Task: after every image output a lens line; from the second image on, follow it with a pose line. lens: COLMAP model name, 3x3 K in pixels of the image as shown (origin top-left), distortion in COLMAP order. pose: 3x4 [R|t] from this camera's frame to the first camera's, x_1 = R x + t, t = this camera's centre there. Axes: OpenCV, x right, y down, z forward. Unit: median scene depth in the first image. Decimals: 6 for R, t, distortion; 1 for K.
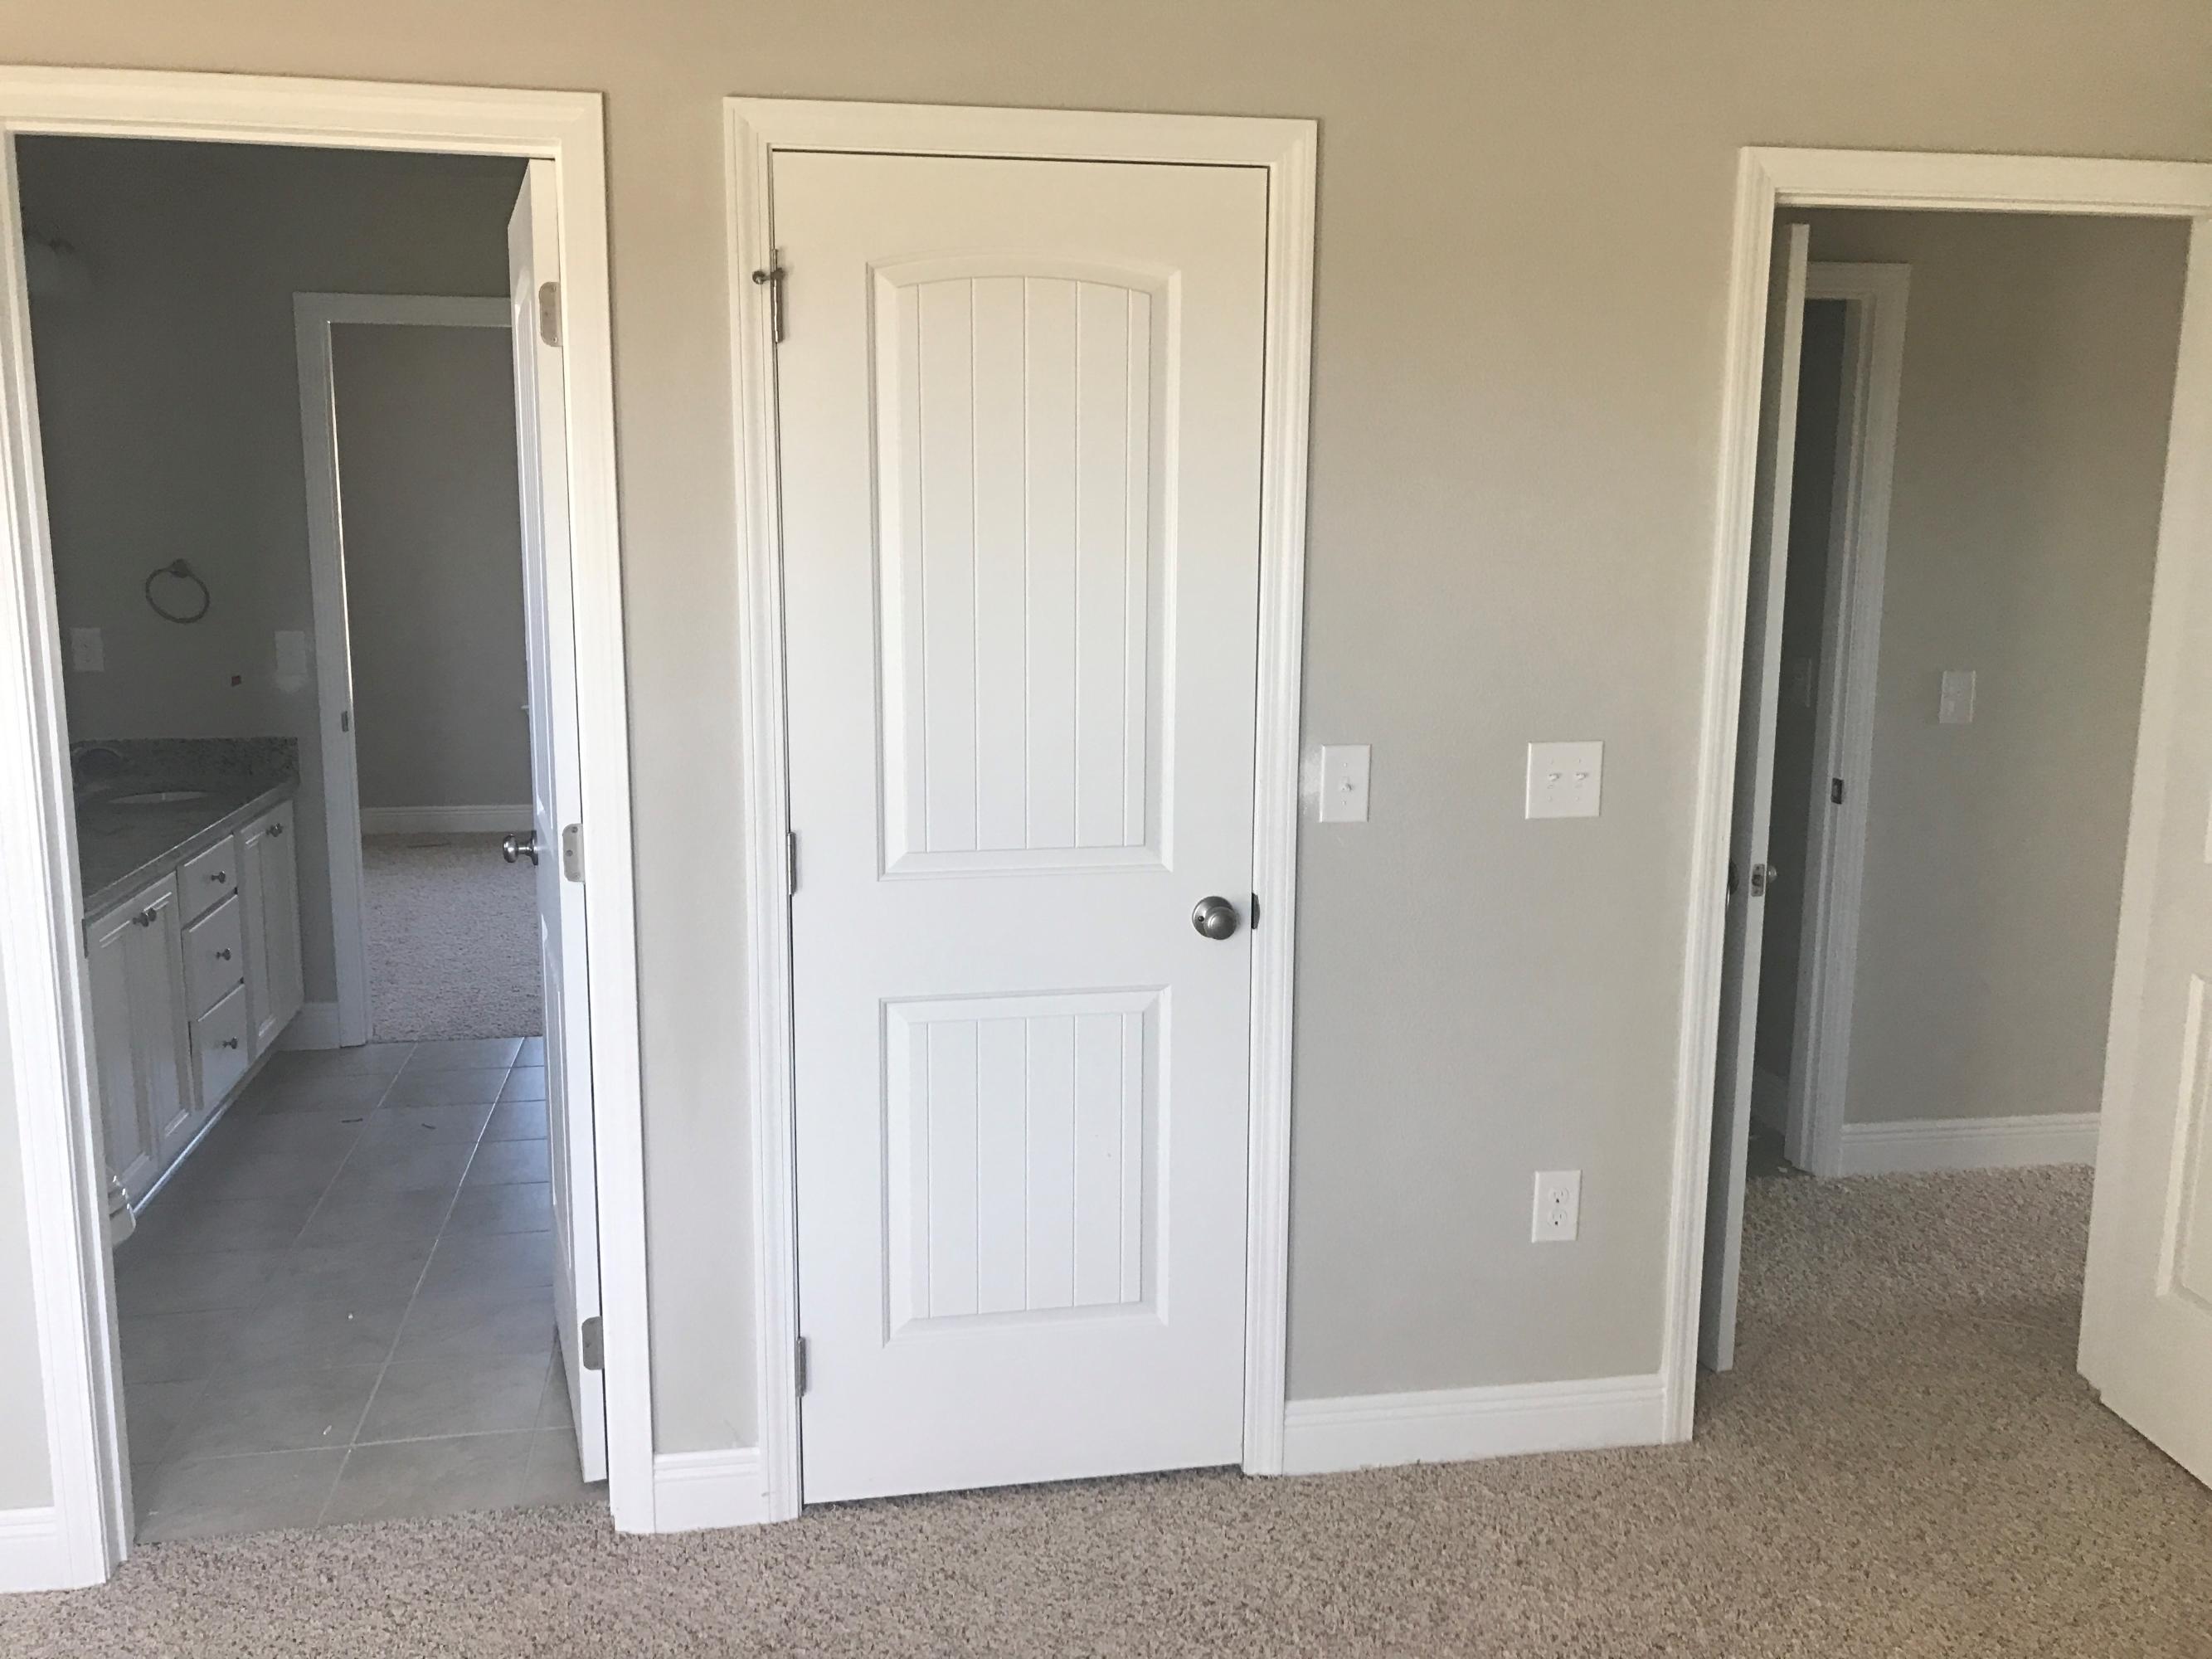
lens RADIAL K [[1844.5, 0, 1094.0], [0, 1844.5, 811.9], [0, 0, 1]] dist [0.077926, -0.086598]
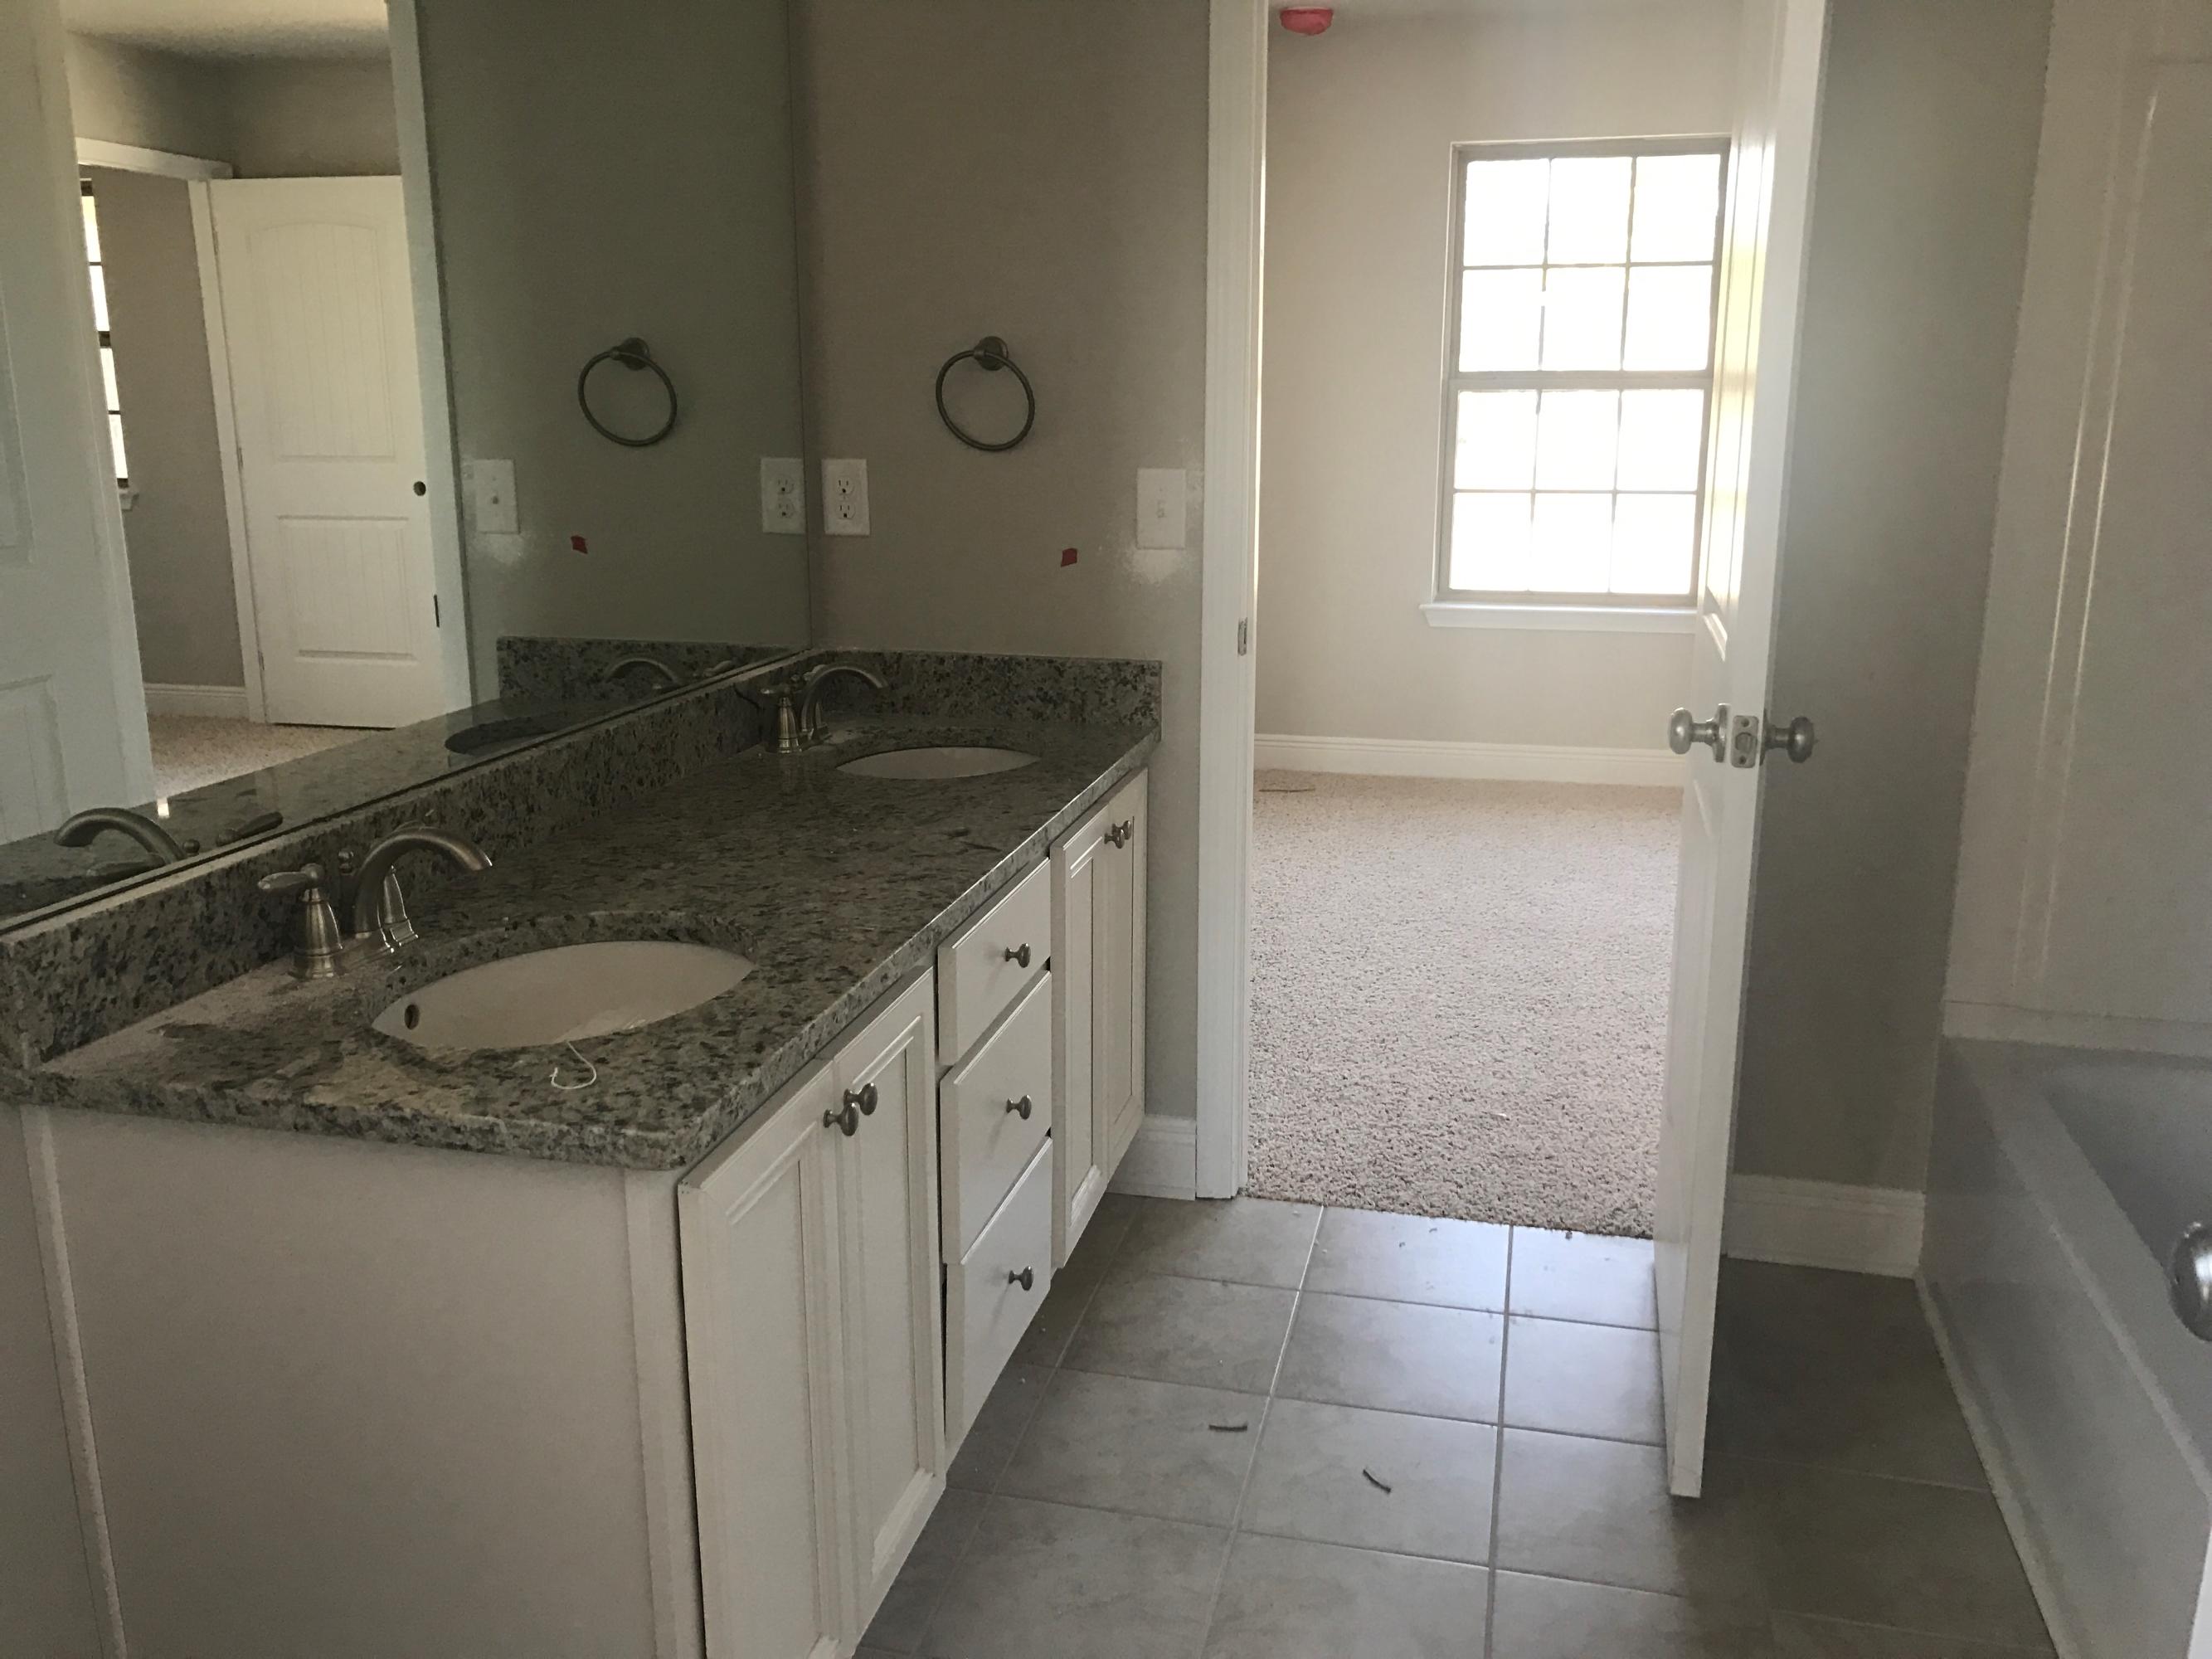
lens RADIAL K [[1844.5, 0, 1106.6], [0, 1844.5, 825.6], [0, 0, 1]] dist [0.077926, -0.086598]
pose [[0.917808, 0.085009, -0.387817, -0.225089], [-0.058855, 0.995148, 0.078848, -0.034051], [0.392638, -0.049542, 0.918358, 0.486188]]
